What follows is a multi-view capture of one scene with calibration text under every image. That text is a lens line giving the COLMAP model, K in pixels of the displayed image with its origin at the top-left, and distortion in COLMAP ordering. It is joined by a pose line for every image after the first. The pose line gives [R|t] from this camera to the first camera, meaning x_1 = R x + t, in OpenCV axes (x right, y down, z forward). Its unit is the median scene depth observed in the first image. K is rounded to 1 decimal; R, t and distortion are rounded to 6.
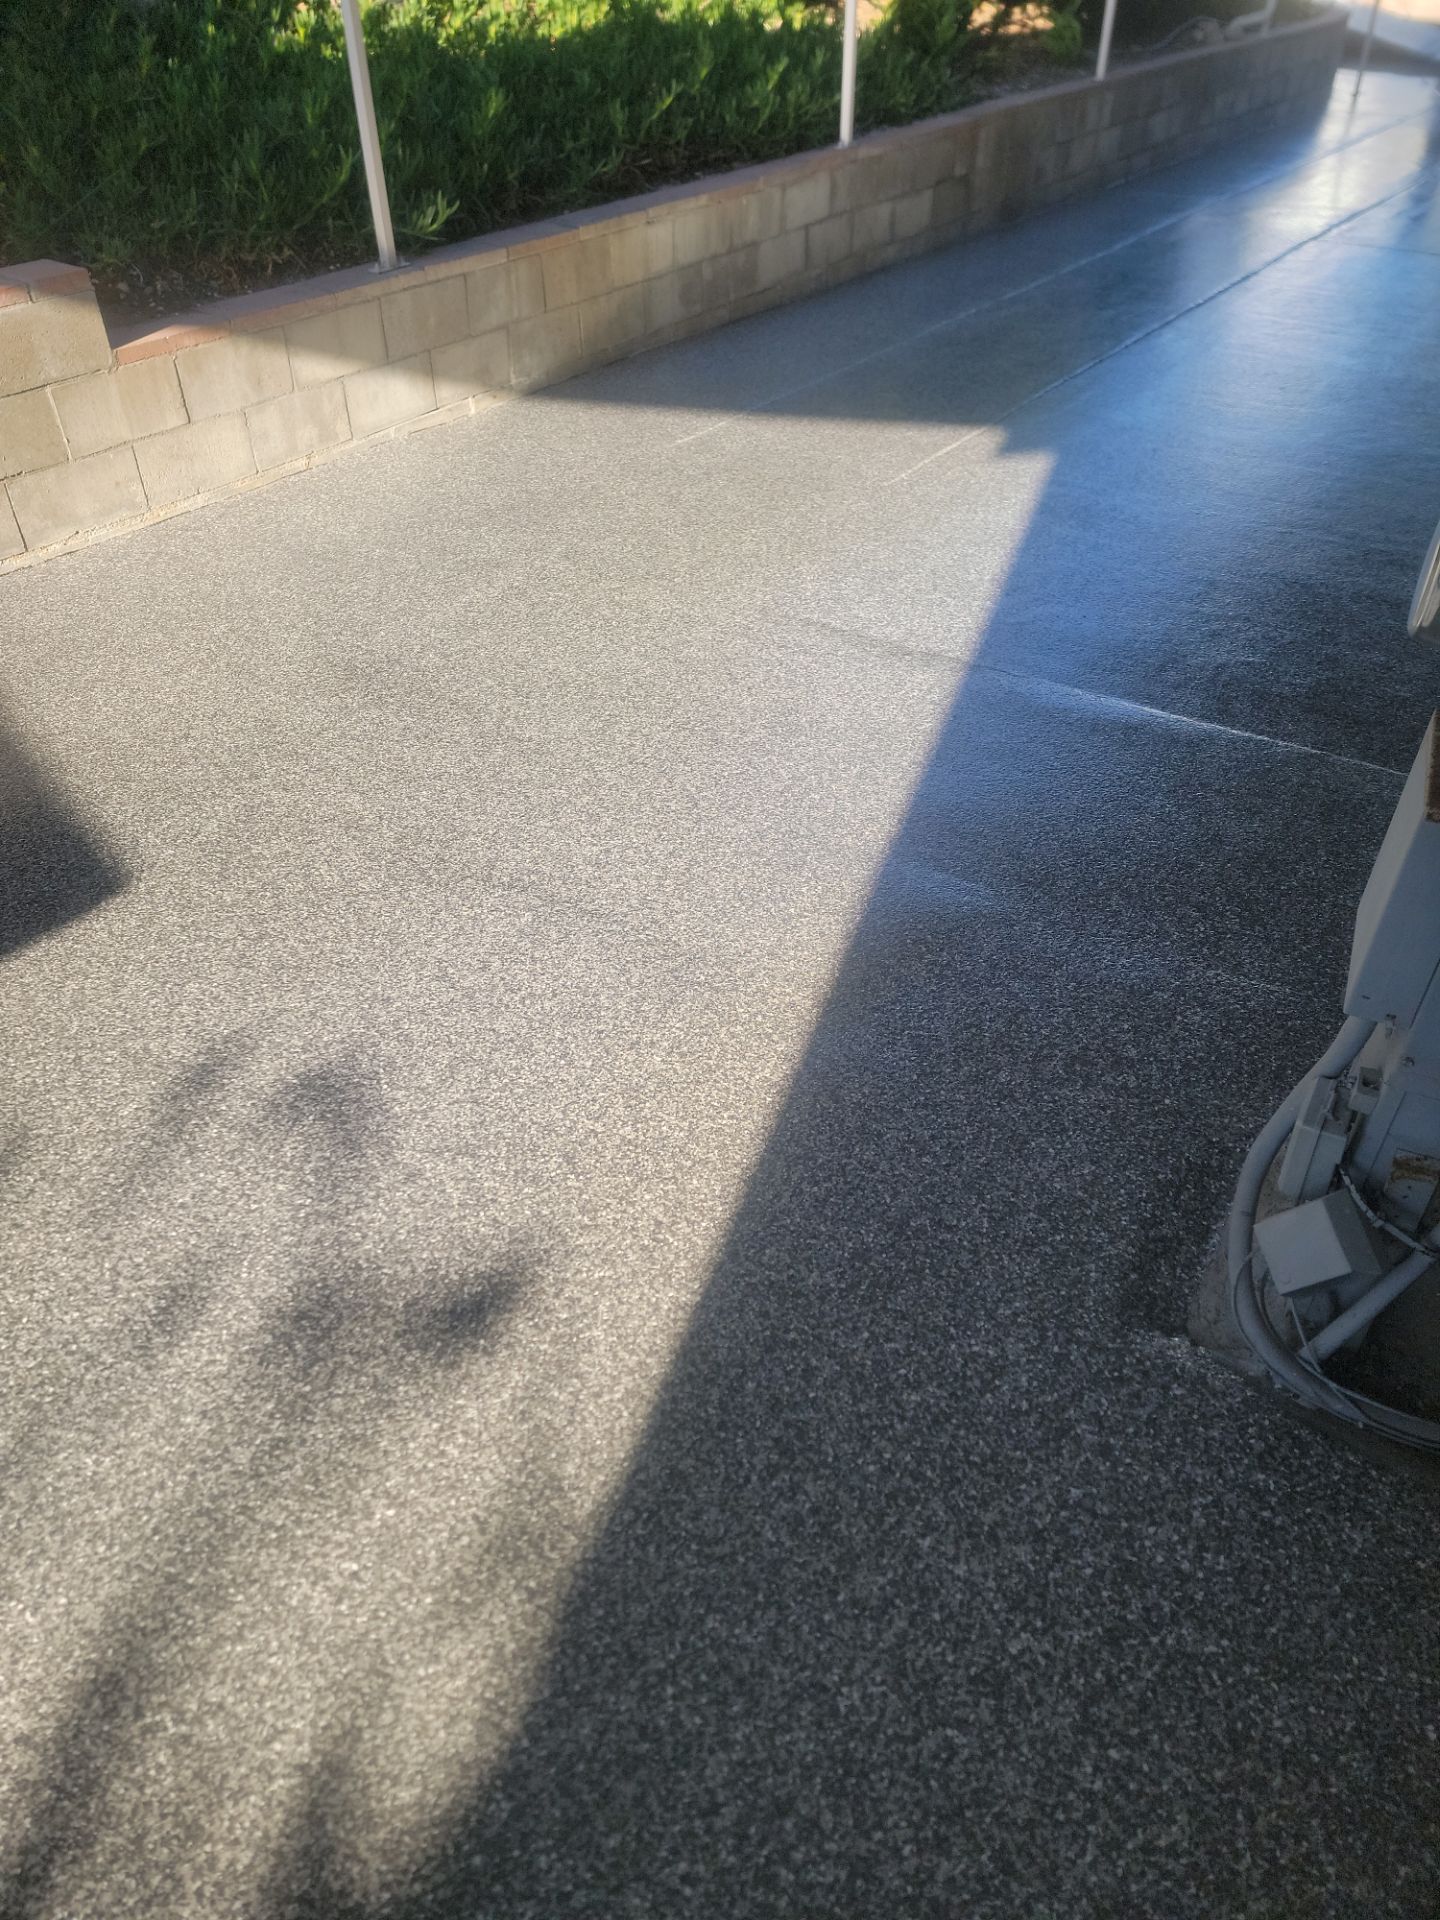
lens RADIAL K [[1328.8, 0, 720.0], [0, 1328.8, 960.0], [0, 0, 1]] dist [0.045974, -0.068376]
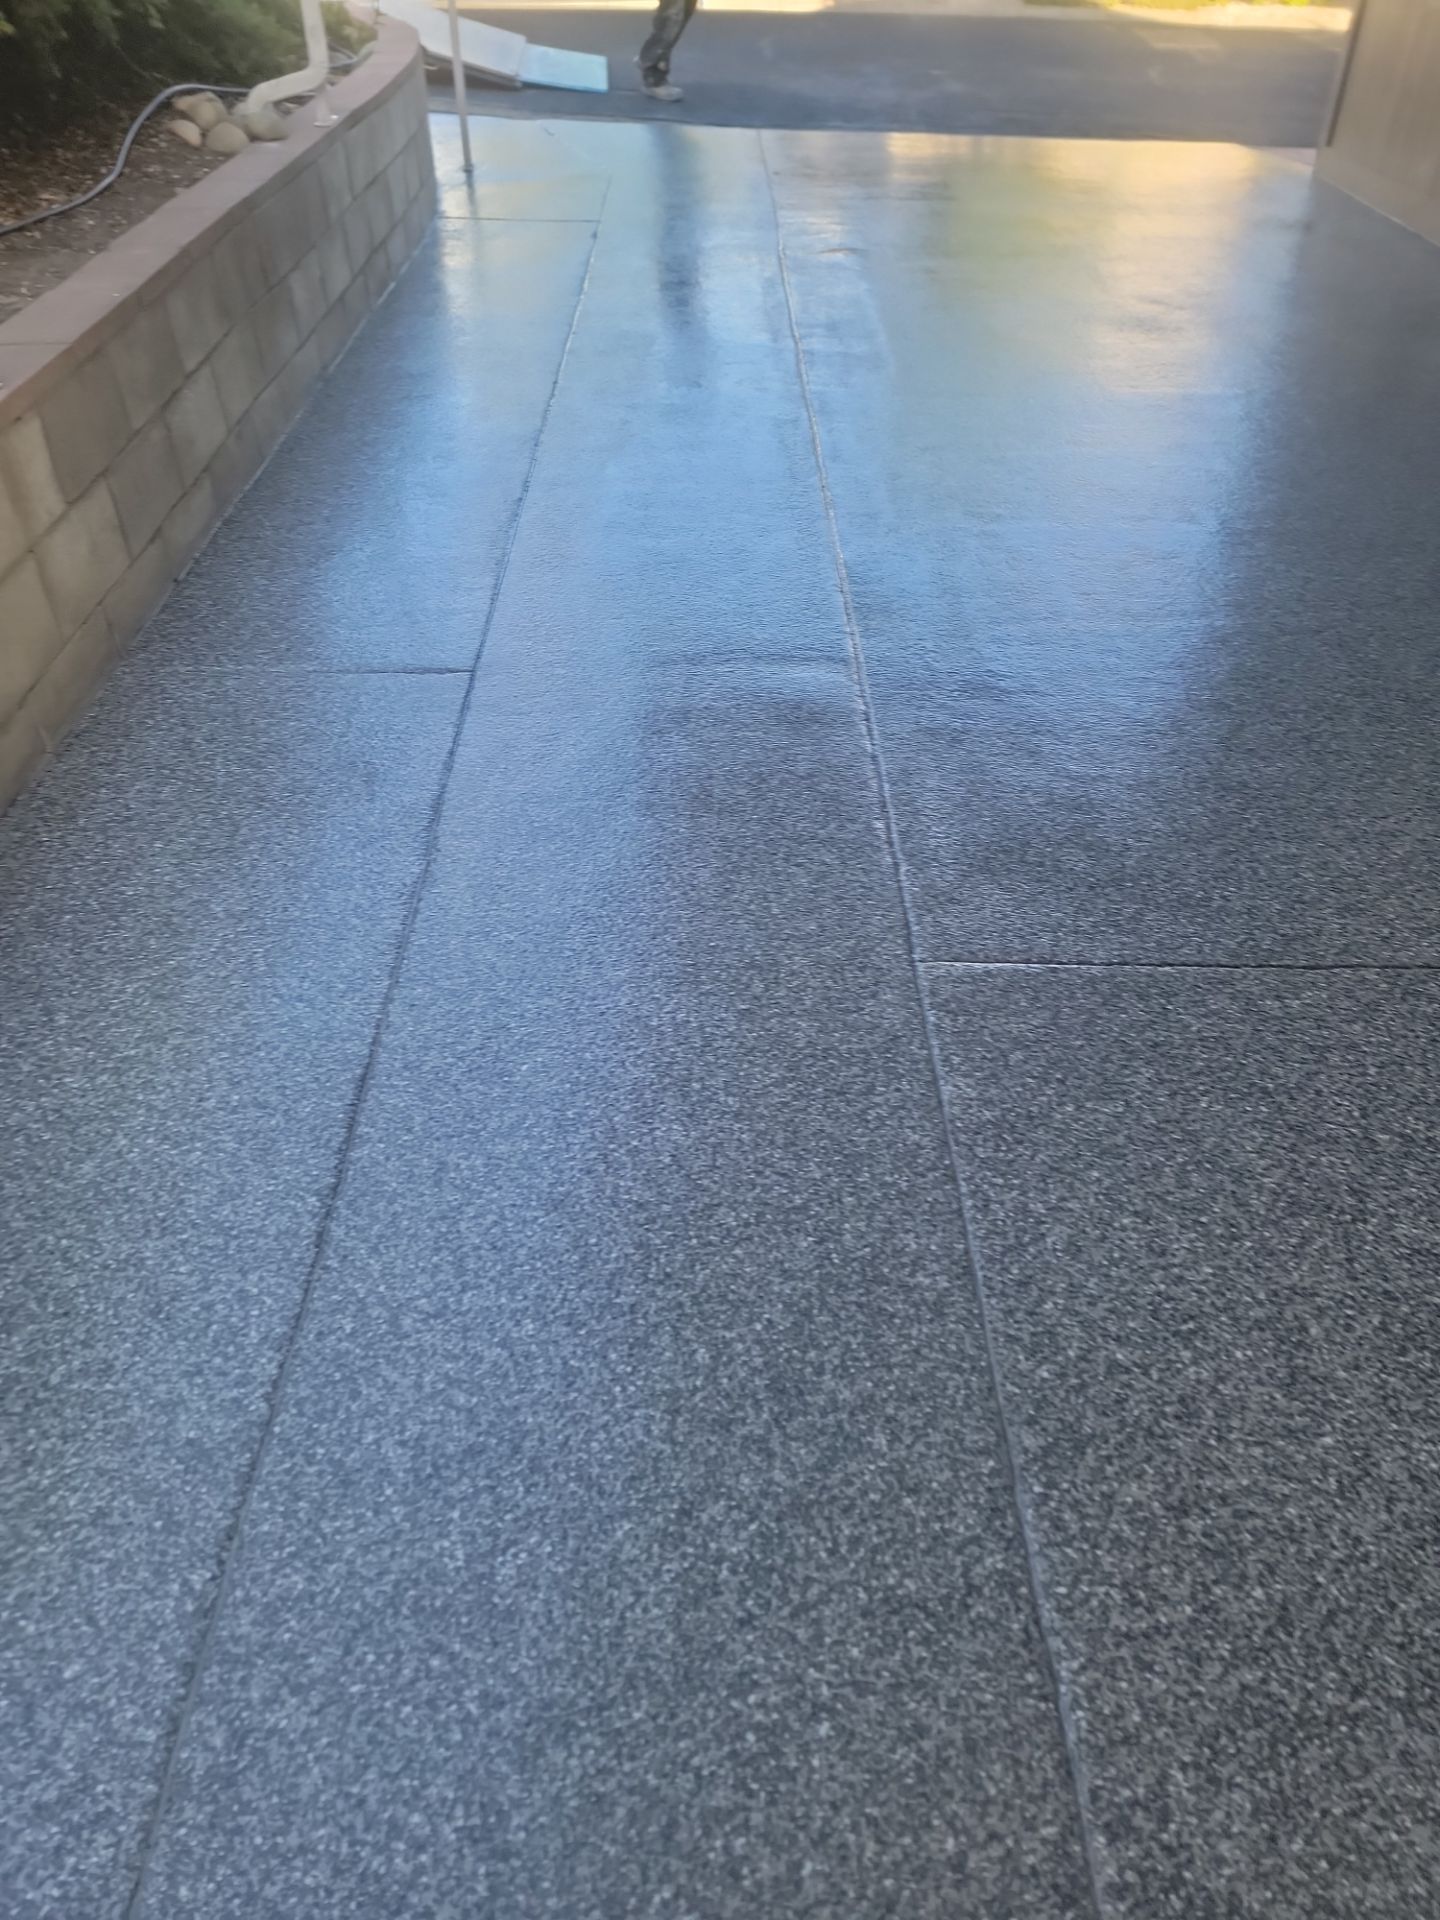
lens RADIAL K [[1378.9, 0, 720.0], [0, 1378.9, 960.0], [0, 0, 1]] dist [0.119057, -0.098098]
pose [[0.811720, -0.357827, 0.461596, 0.272835], [0.364364, 0.927934, 0.078595, -0.603889], [-0.456454, 0.104392, 0.883602, 0.777146]]
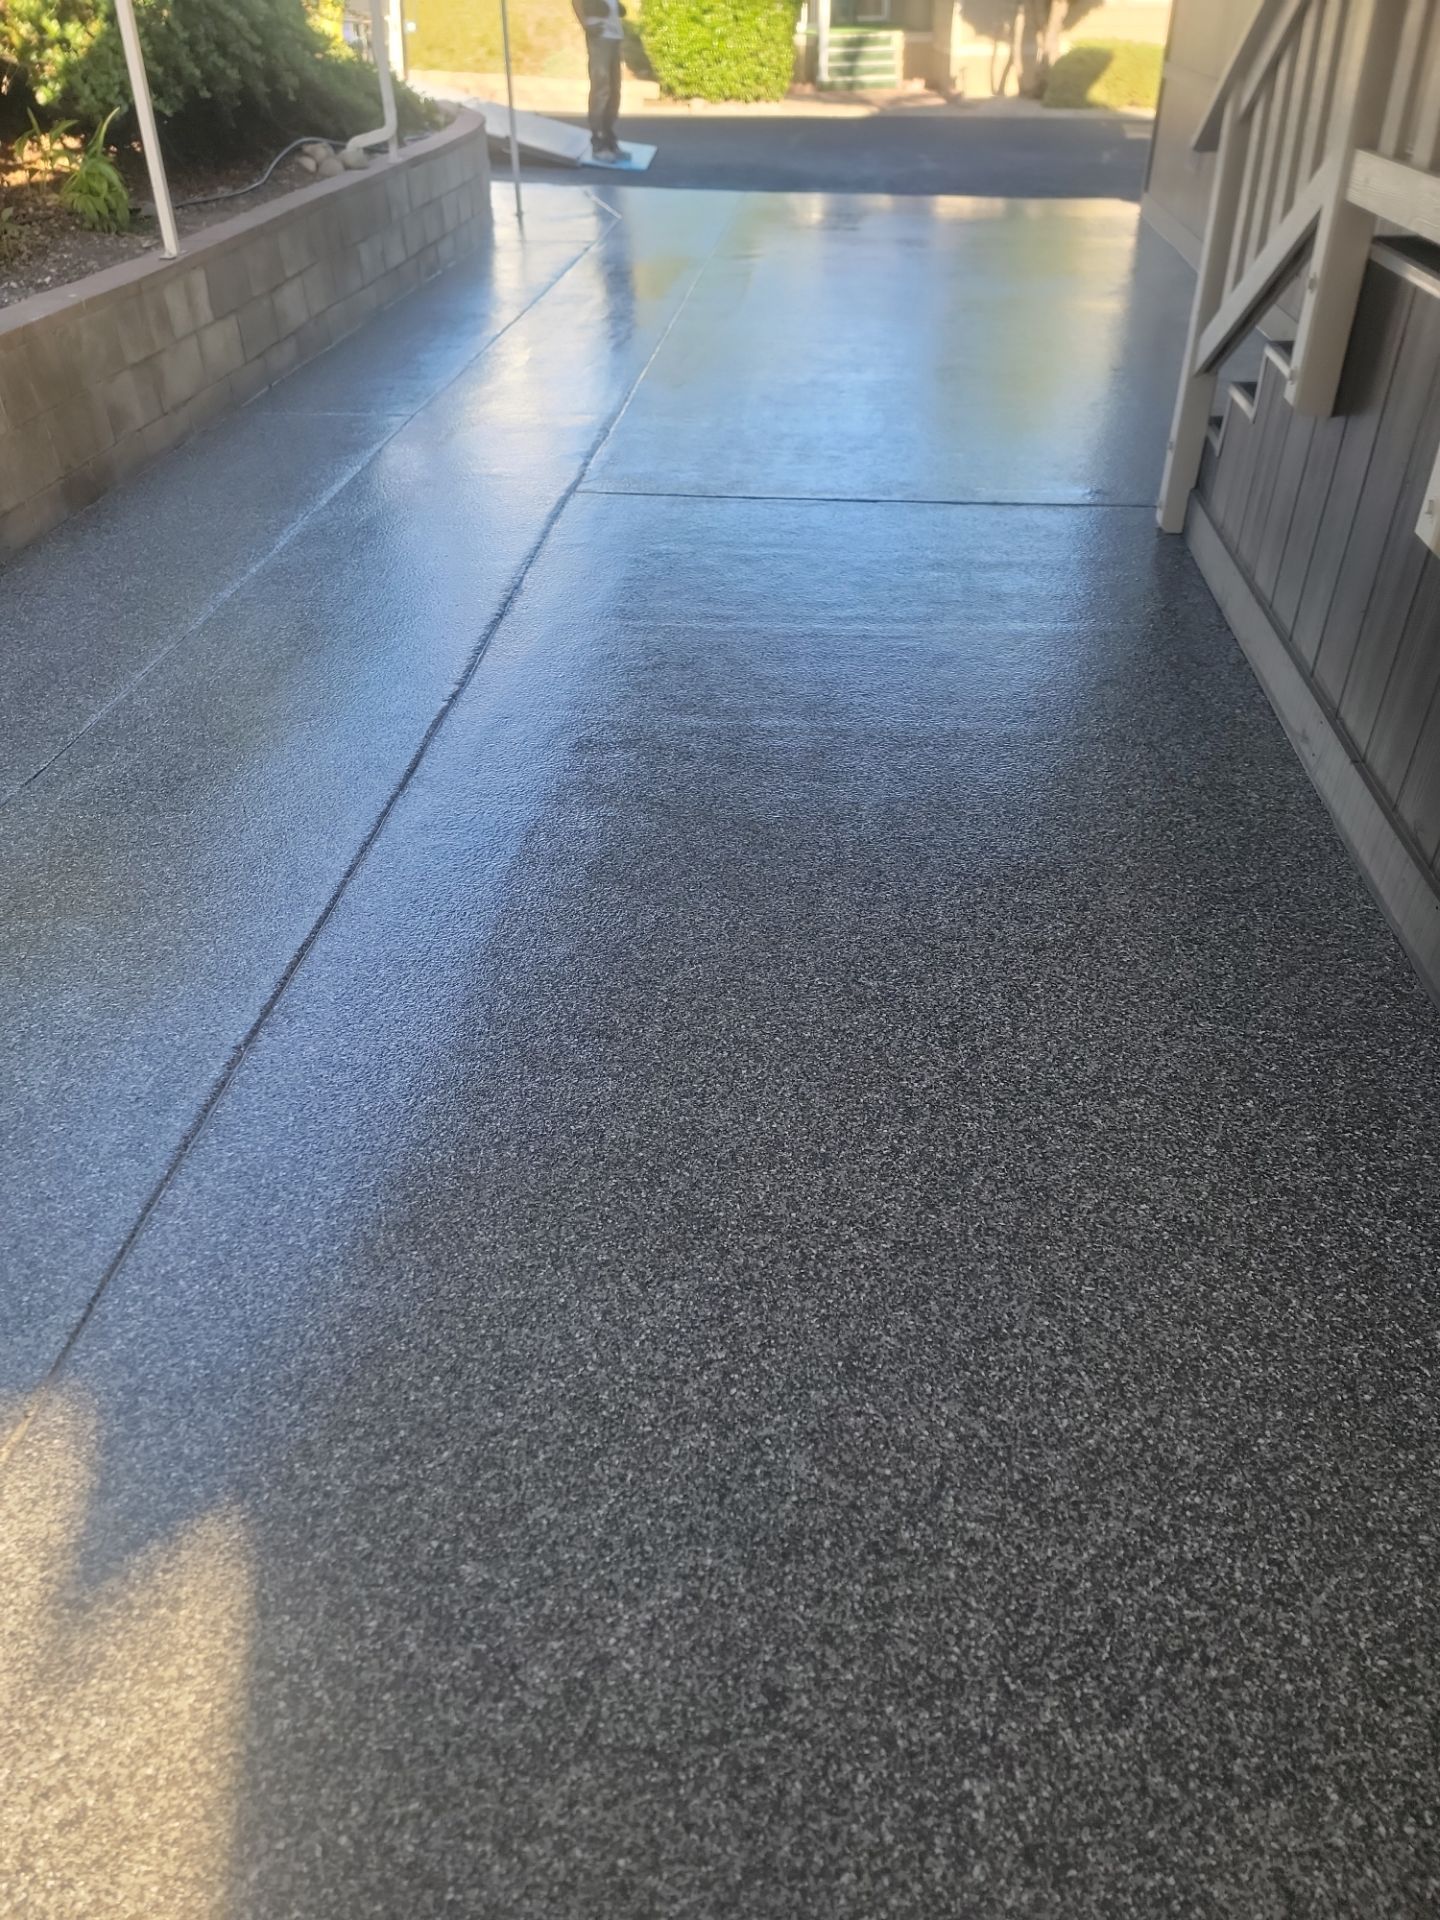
lens RADIAL K [[1361.5, 0, 720.0], [0, 1361.5, 960.0], [0, 0, 1]] dist [0.090290, -0.083149]
pose [[0.862928, -0.286056, 0.416566, 0.162829], [0.313431, 0.949607, 0.002812, -0.309465], [-0.396378, 0.128138, 0.909101, 0.399295]]
